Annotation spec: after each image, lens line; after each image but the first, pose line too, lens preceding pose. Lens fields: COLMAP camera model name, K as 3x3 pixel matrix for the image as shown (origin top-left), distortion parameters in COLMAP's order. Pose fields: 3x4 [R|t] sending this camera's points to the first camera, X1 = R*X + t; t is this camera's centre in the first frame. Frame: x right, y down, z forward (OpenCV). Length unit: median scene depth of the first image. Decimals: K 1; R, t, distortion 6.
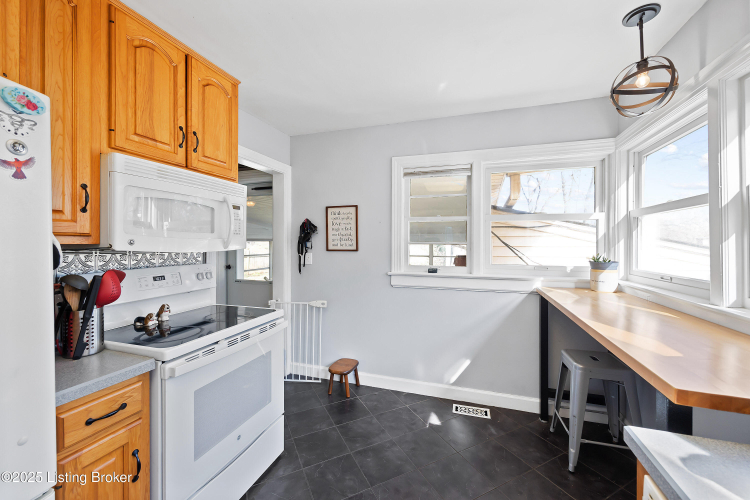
lens RADIAL K [[289.1, 0, 374.7], [0, 289.1, 244.8], [0, 0, 1]] dist [-0.013621, 0.000035]
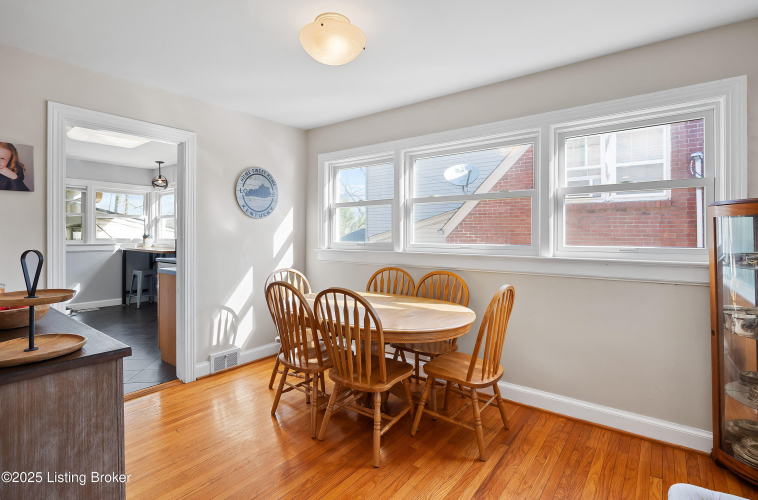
lens RADIAL K [[368.6, 0, 358.8], [0, 368.6, 230.7], [0, 0, 1]] dist [-0.003451, -0.000242]
pose [[0.335694, 0.000805, 0.941971, -1.308291], [-0.000913, 0.999999, -0.000529, 0.015148], [-0.941971, -0.000682, 0.335695, -1.477315]]
